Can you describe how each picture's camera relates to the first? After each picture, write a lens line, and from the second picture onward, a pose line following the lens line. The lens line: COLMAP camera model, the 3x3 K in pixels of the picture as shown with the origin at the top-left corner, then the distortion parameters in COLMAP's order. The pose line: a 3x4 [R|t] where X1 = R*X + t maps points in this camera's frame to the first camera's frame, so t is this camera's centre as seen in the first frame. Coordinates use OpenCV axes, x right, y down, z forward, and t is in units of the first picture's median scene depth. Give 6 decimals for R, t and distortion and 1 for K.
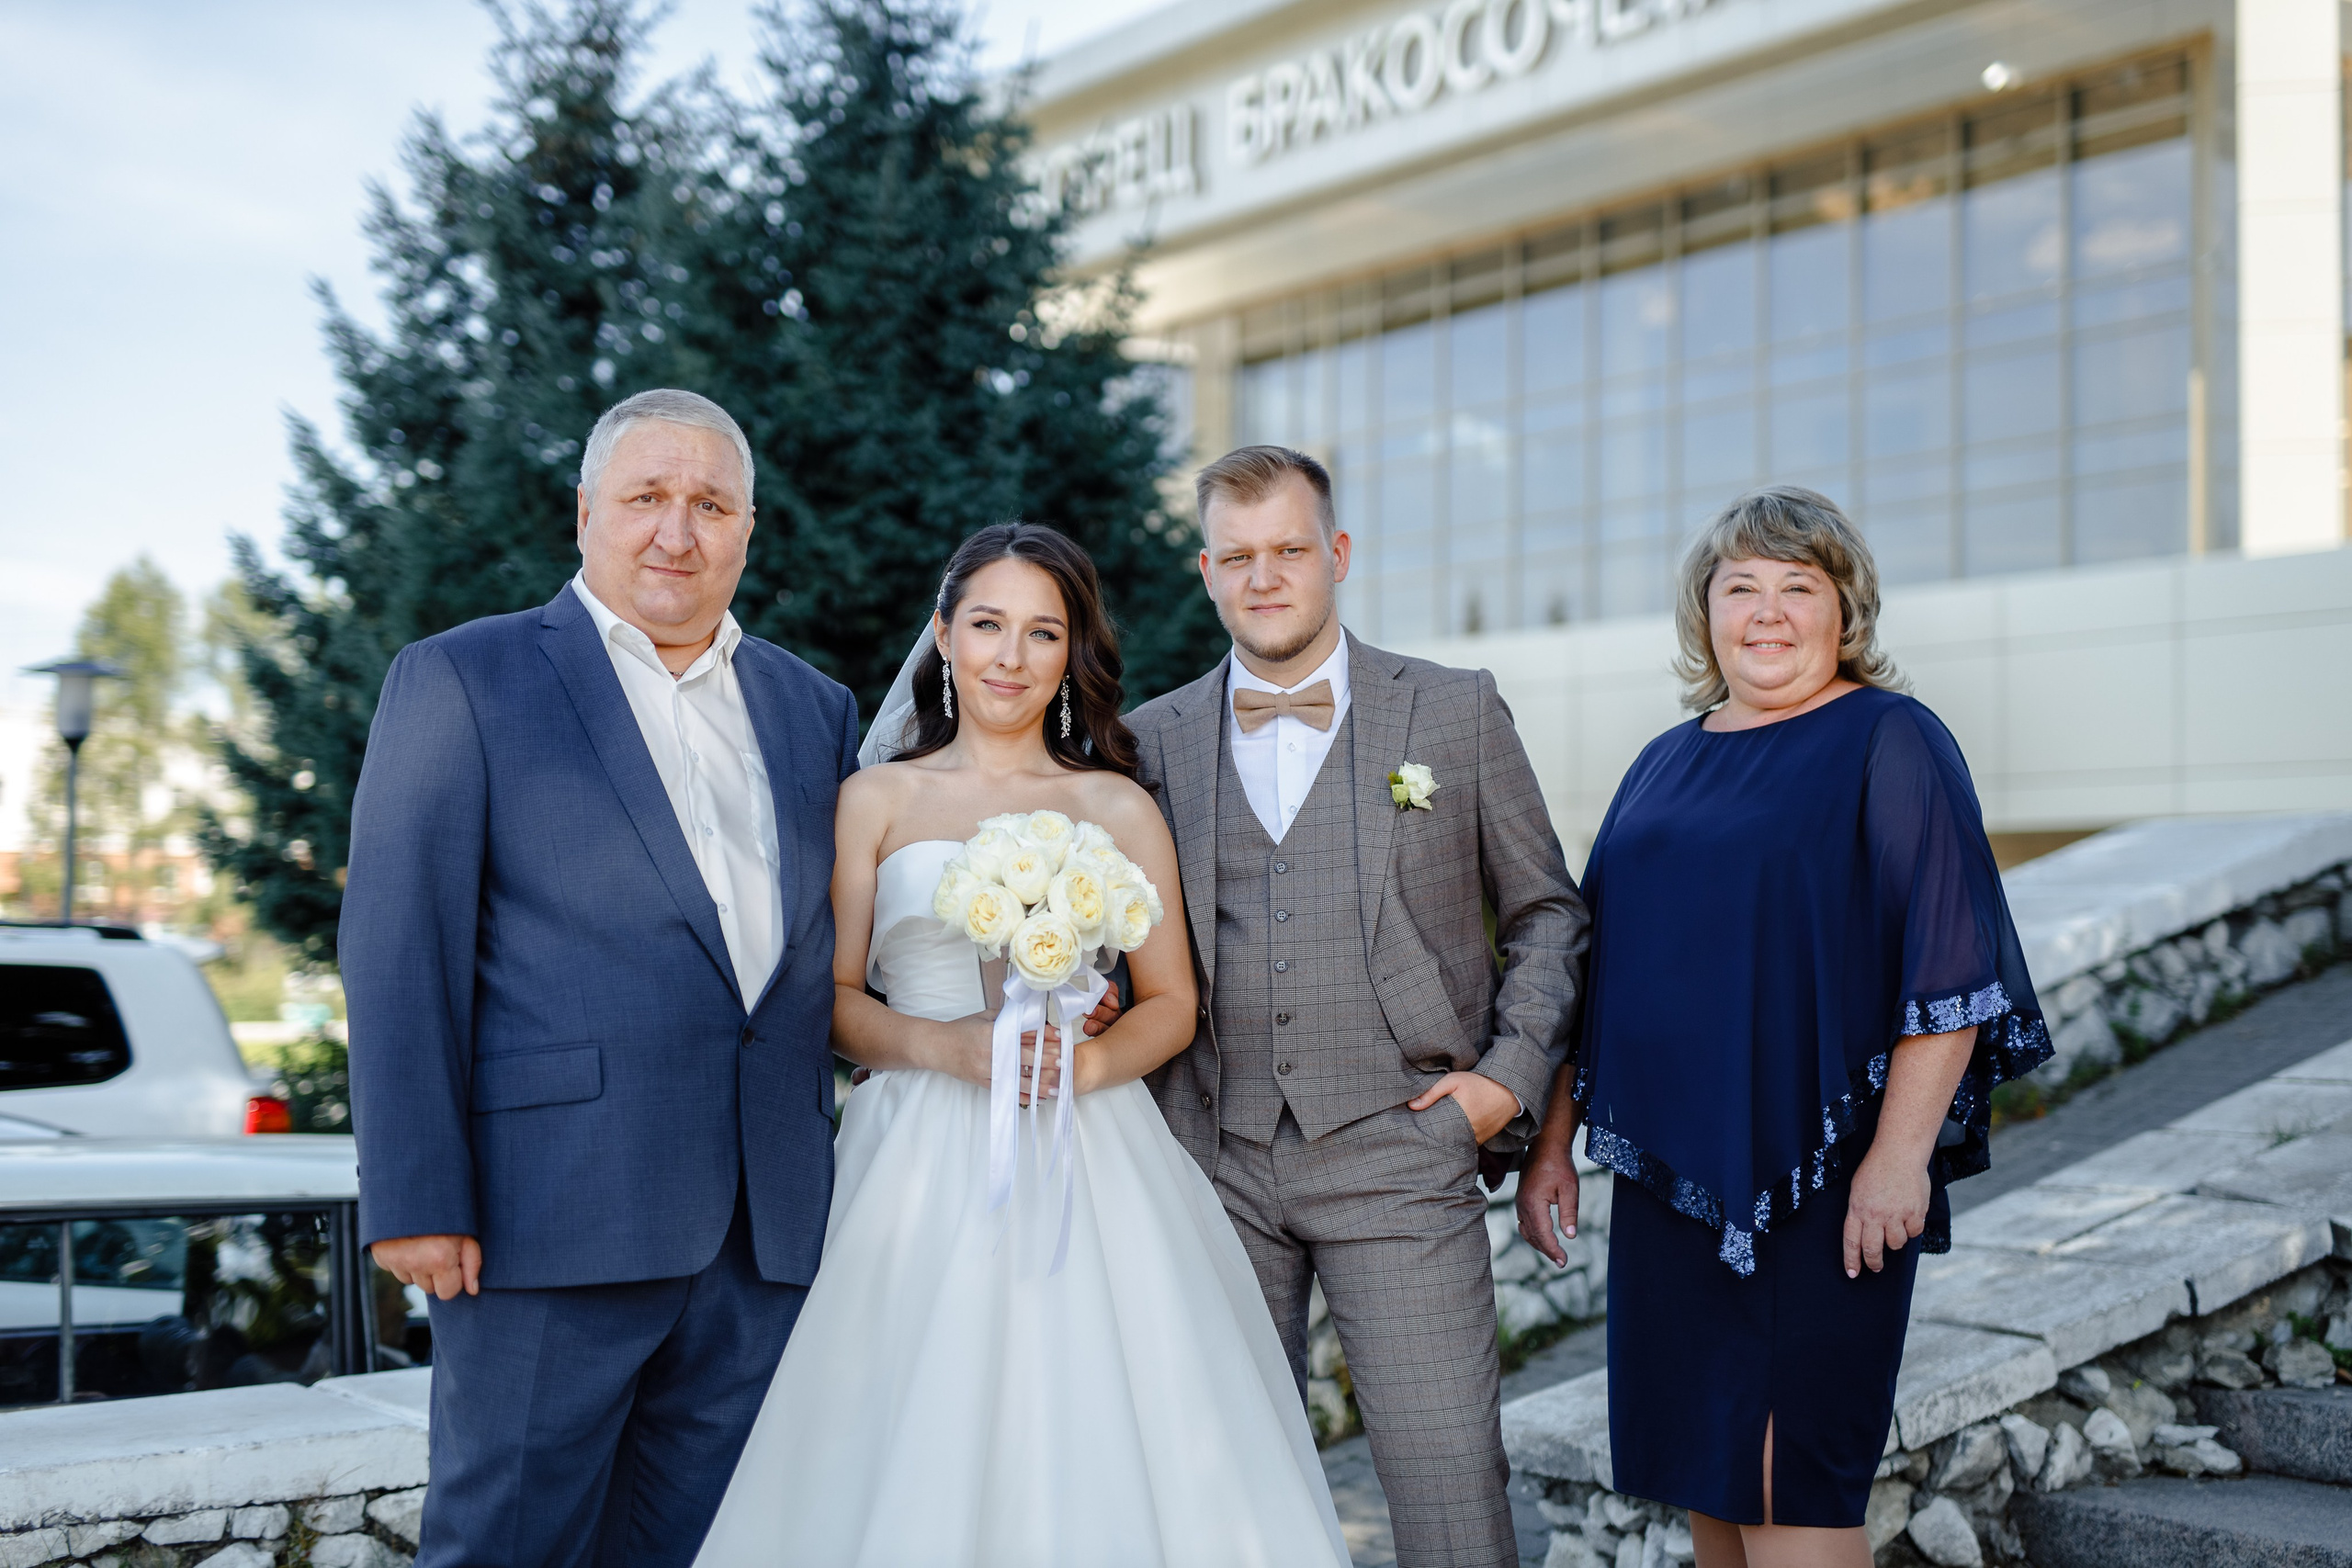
lens RADIAL K [[3129.2, 0, 1270.9], [0, 3129.2, 784.0], [0, 0, 1]] dist [-0.033005, 0.024169]
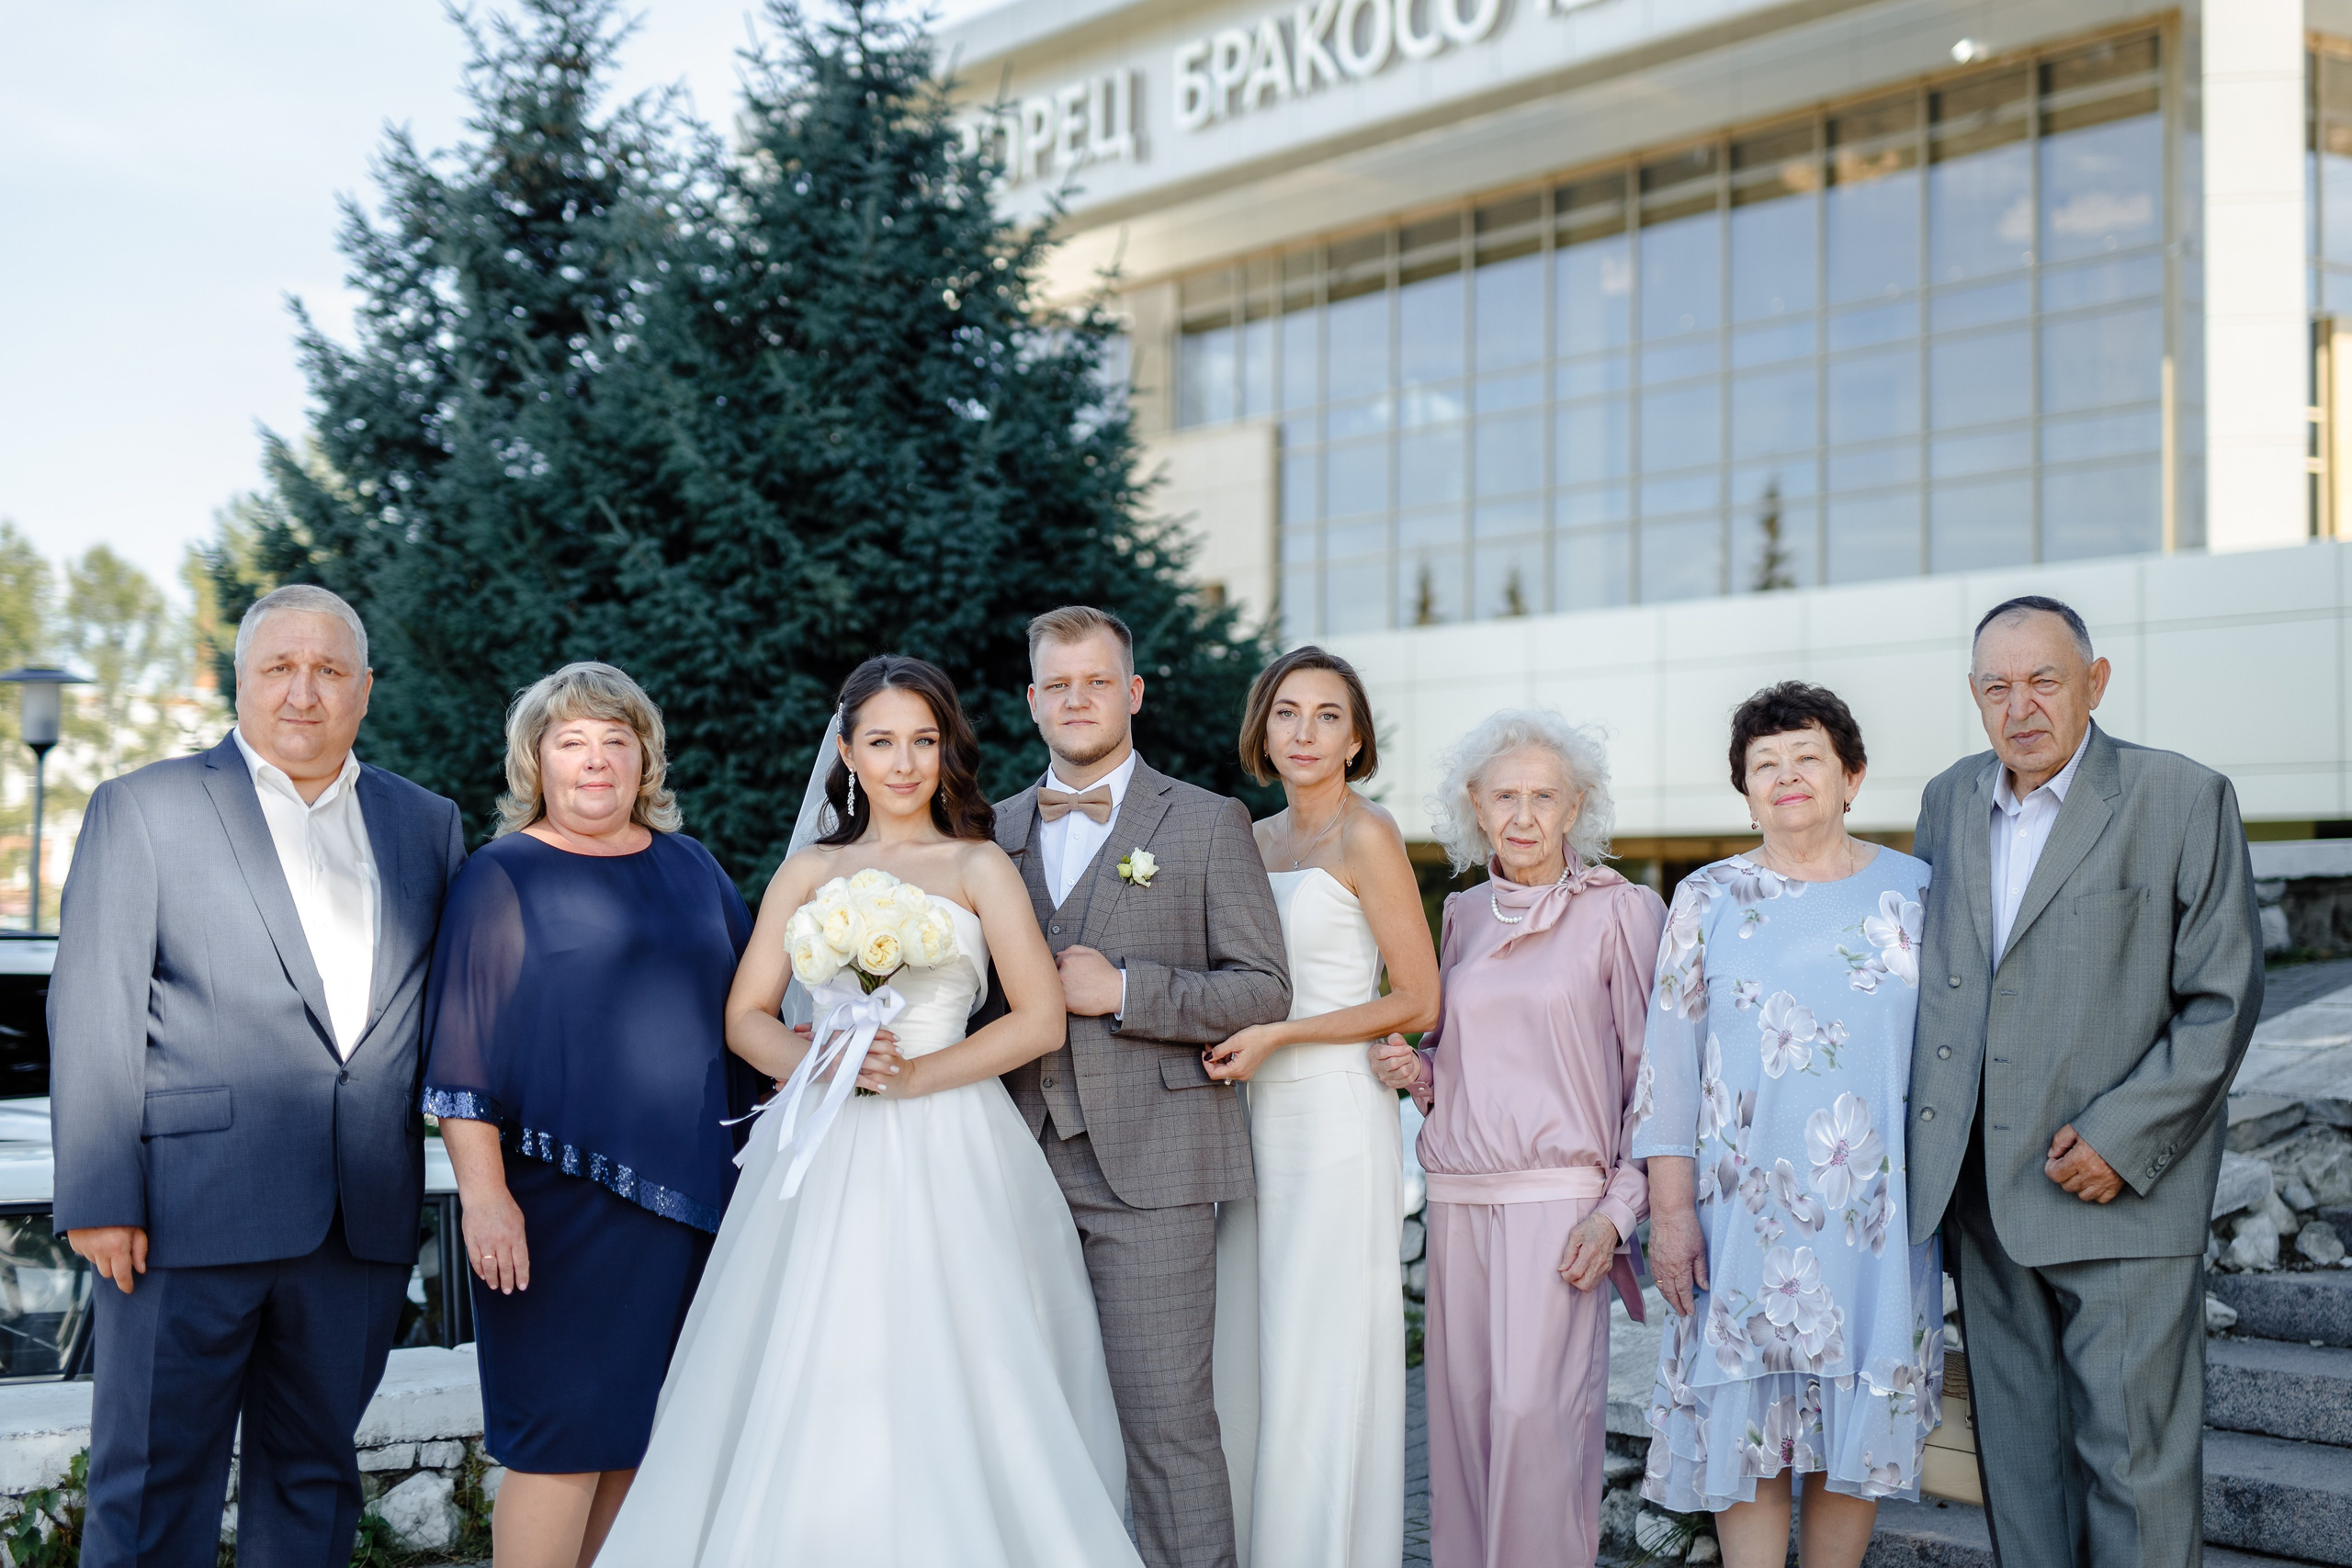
lens RADIAL K [[3450.4, 0, 1261.4], [0, 3450.4, 695.0], [0, 0, 1]] dist [-0.040200, 0.030258]
pose [[0.999834, 0.001489, 0.018167, -0.012472], [-0.001167, 0.999842, -0.017717, -0.014504], [-0.018190, 0.017693, 0.999678, -0.142130]]
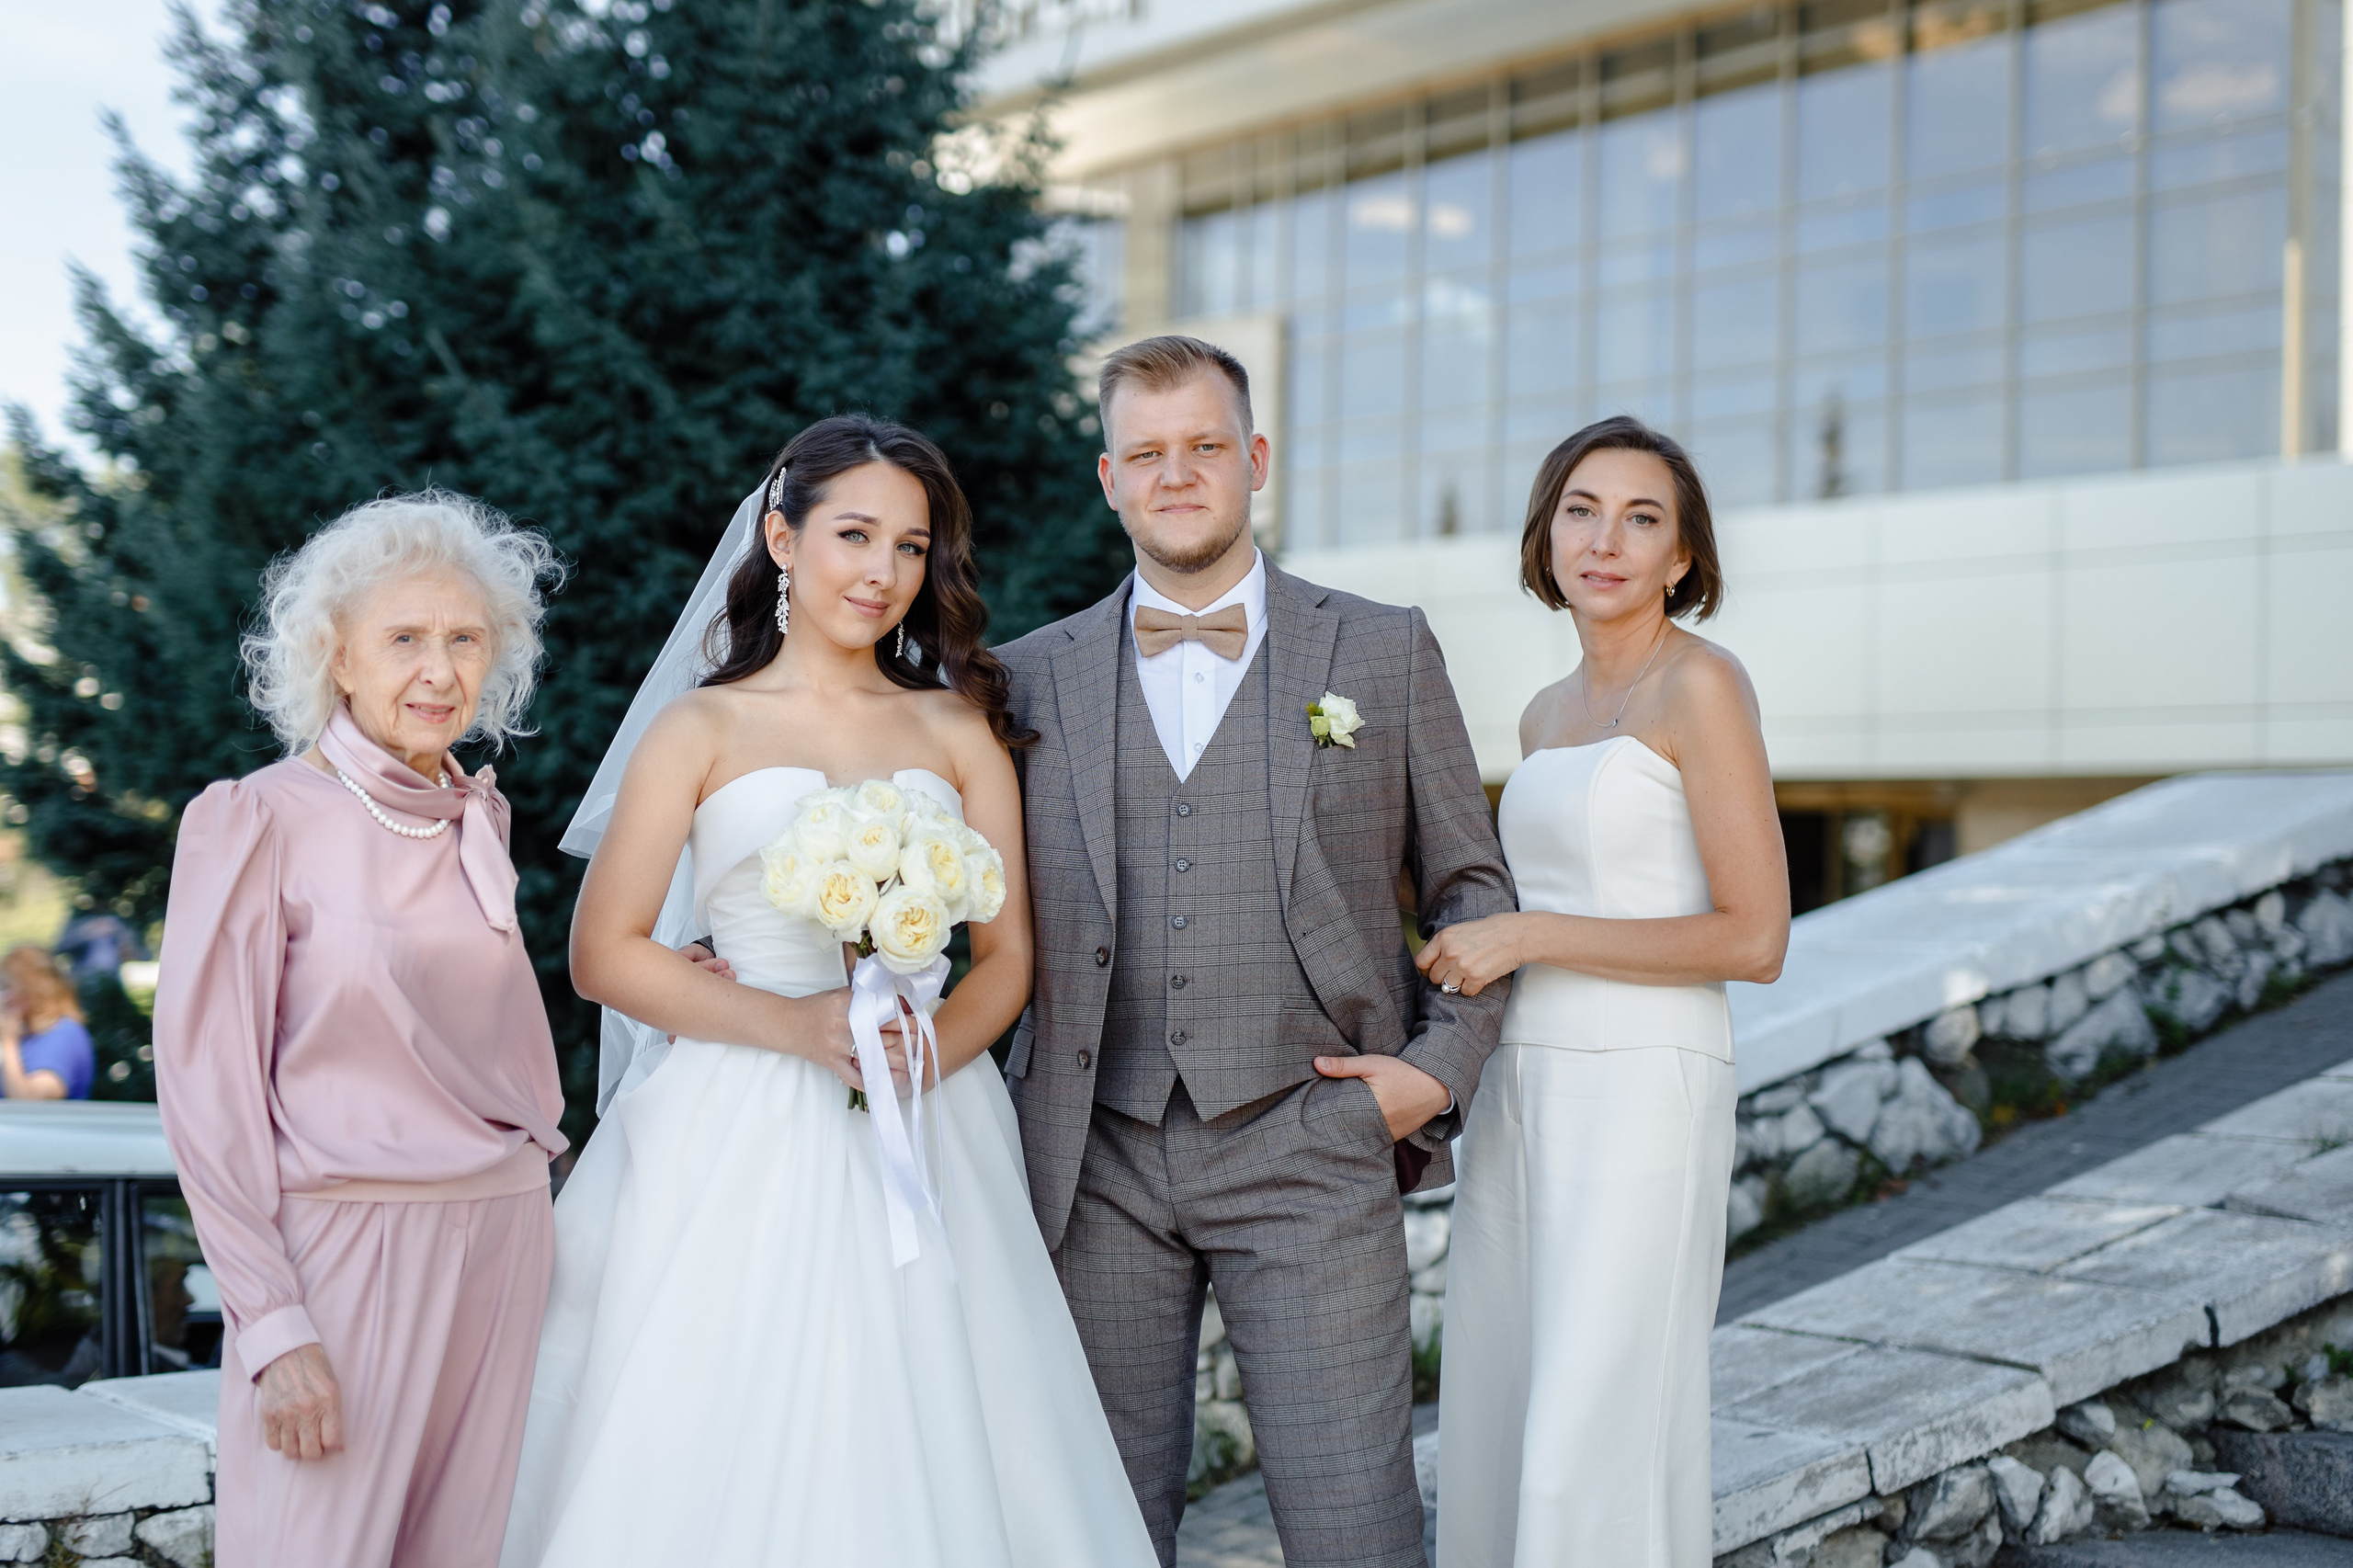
lens RADIAL K [[3654.1, 0, 1174.1], [0, 3654.1, 711.8], [0, 0, 1]] dist [-0.031453, 0.008227]
pose [[0.999817, 0.015477, -0.011225, 0.004914], [-0.015446, 0.999877, 0.002830, -0.002720], [0.011268, -0.002656, 0.999933, -0.011296]]
